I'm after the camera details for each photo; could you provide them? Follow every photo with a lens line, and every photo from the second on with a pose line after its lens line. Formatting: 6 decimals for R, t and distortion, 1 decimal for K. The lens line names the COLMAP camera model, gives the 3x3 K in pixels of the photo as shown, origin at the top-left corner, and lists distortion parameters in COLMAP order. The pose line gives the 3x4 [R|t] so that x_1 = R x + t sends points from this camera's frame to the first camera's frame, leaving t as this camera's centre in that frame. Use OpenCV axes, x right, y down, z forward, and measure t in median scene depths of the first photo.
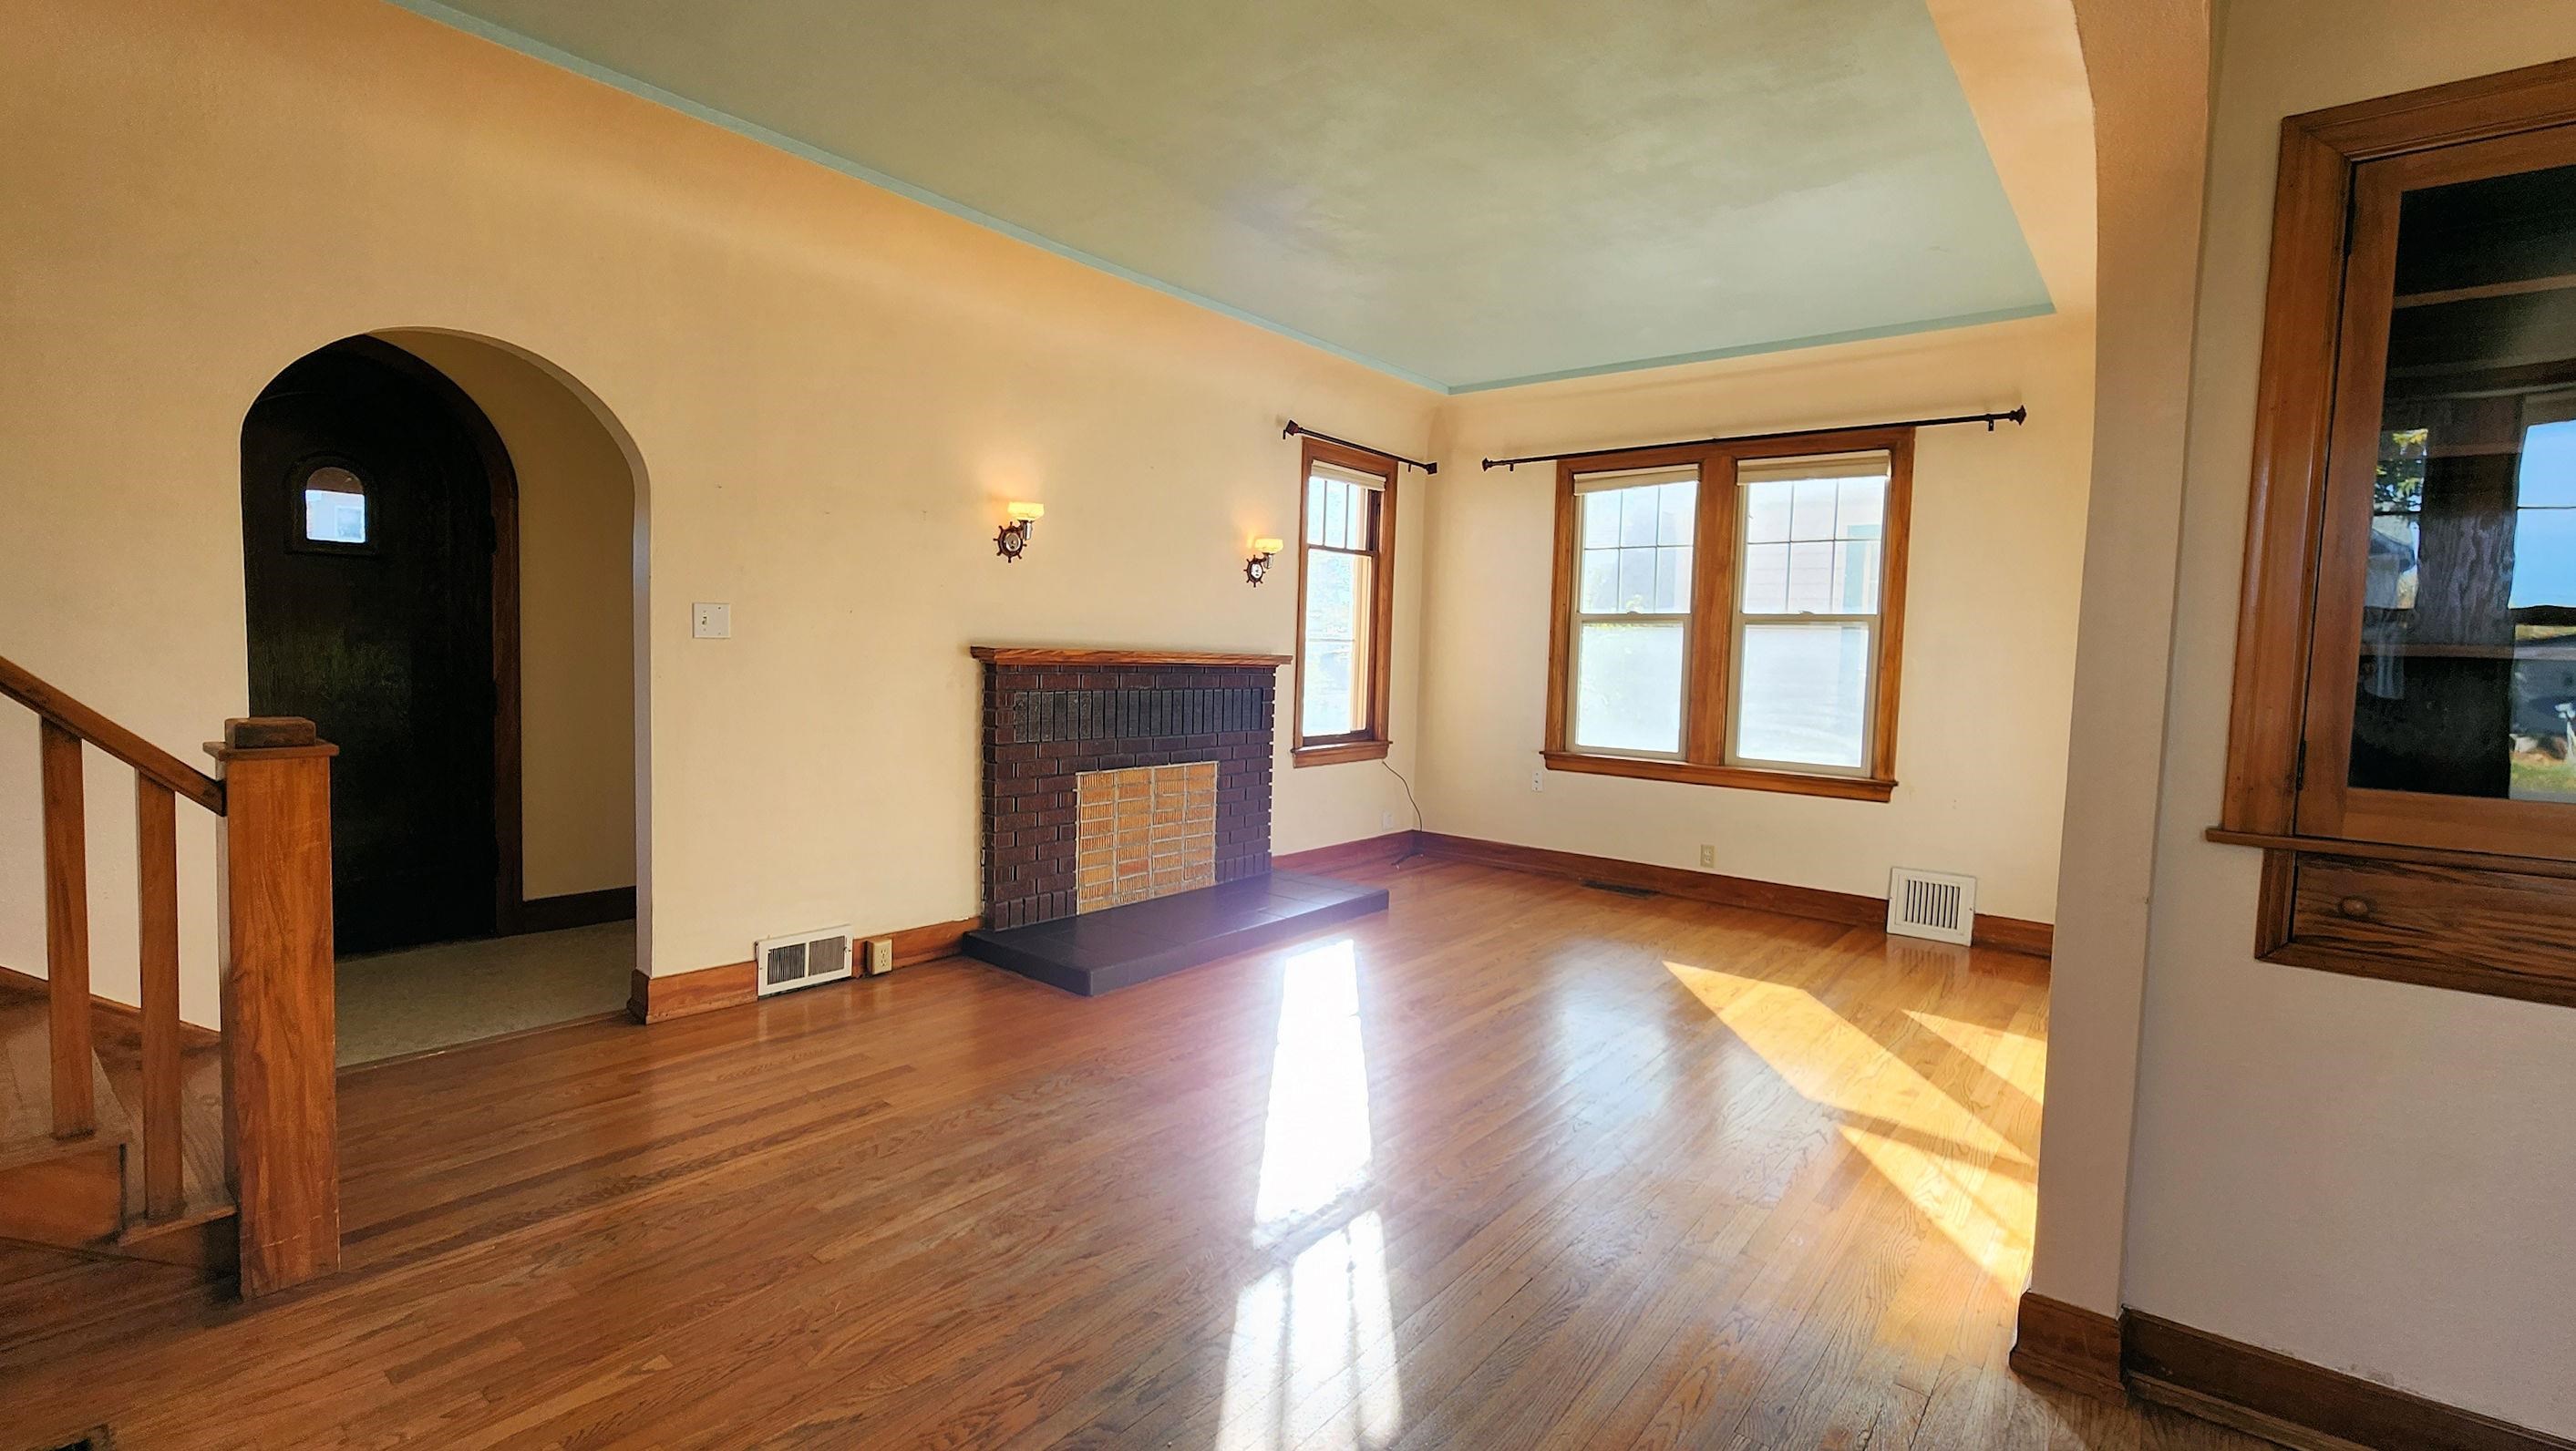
lens RADIAL K [[1145.8, 0, 1288.0], [0, 1145.8, 725.5], [0, 0, 1]] dist [0.001027, 0.000289]
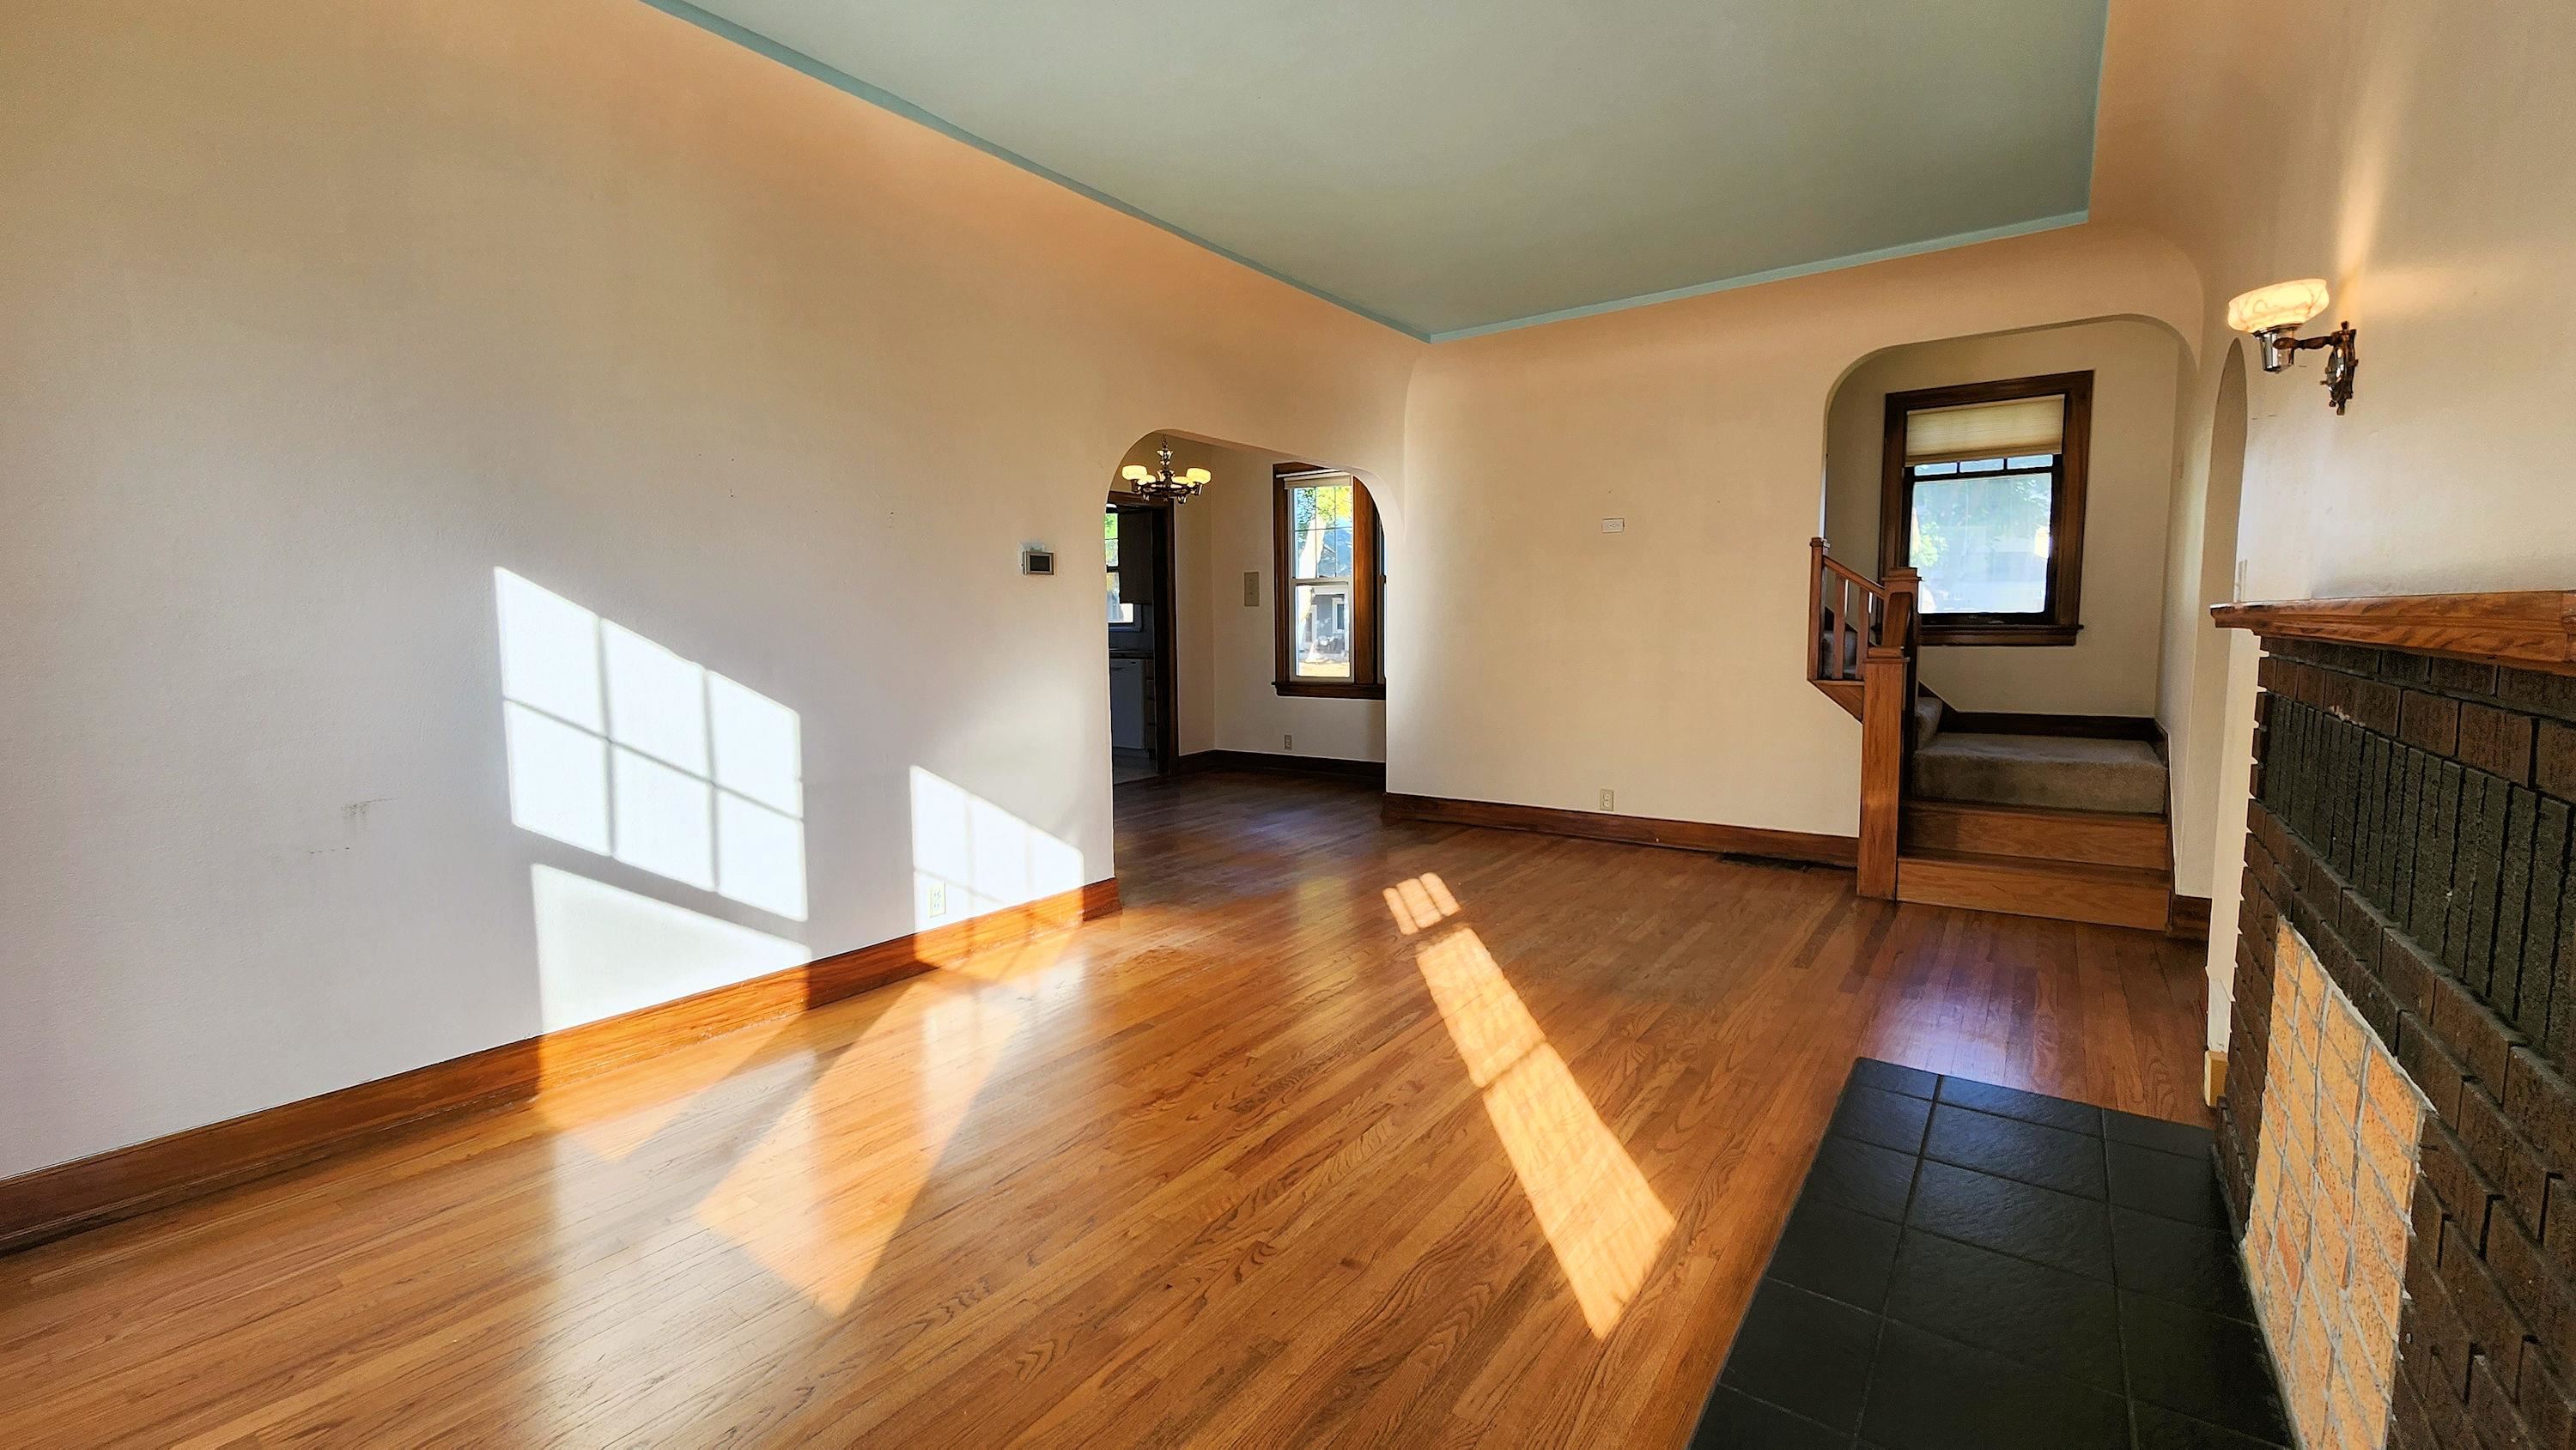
lens RADIAL K [[1067.9, 0, 1288.0], [0, 1067.9, 725.0], [0, 0, 1]] dist [0.001256, -0.000098]
pose [[-0.998388, -0.012419, -0.055376, 0.178926], [-0.020971, 0.987432, 0.156646, -0.069650], [0.052735, 0.157555, -0.986101, 1.305124]]
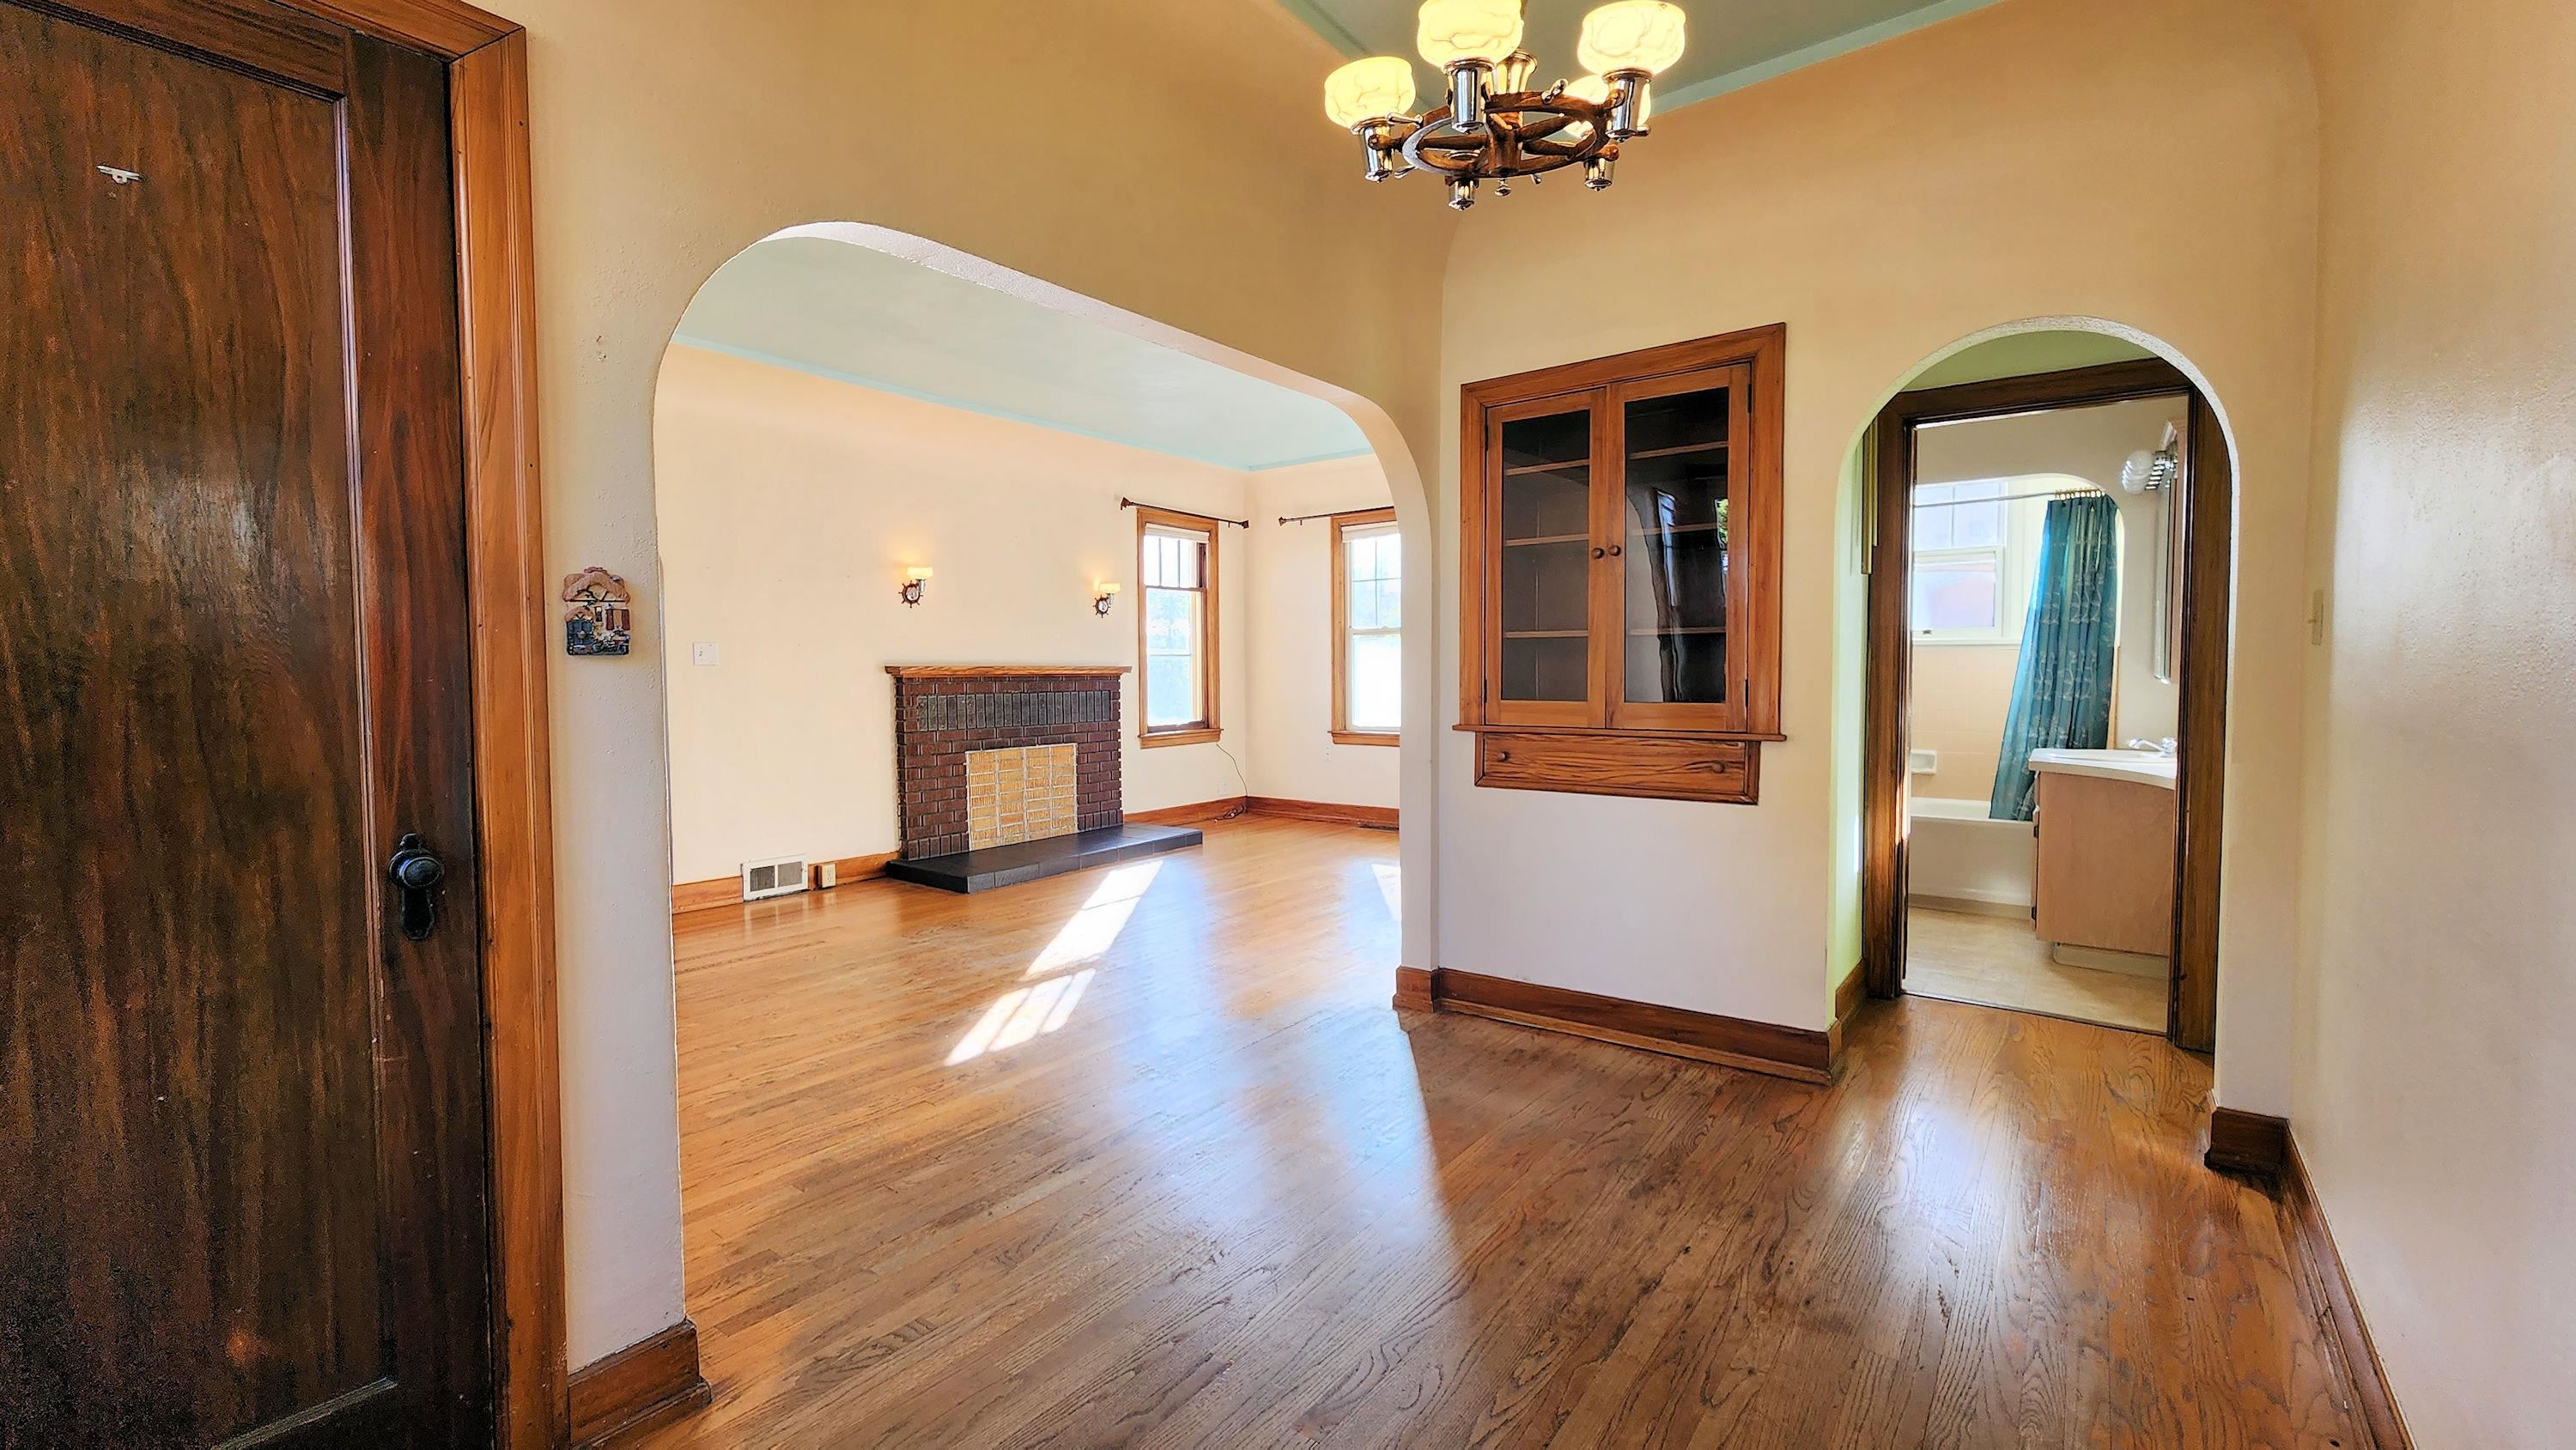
lens RADIAL K [[1067.9, 0, 1288.0], [0, 1067.9, 725.0], [0, 0, 1]] dist [0.001256, -0.000098]
pose [[0.998623, -0.038458, 0.035667, 0.171066], [0.038962, 0.999149, -0.013535, 0.041138], [-0.035116, 0.014906, 0.999272, -0.351440]]
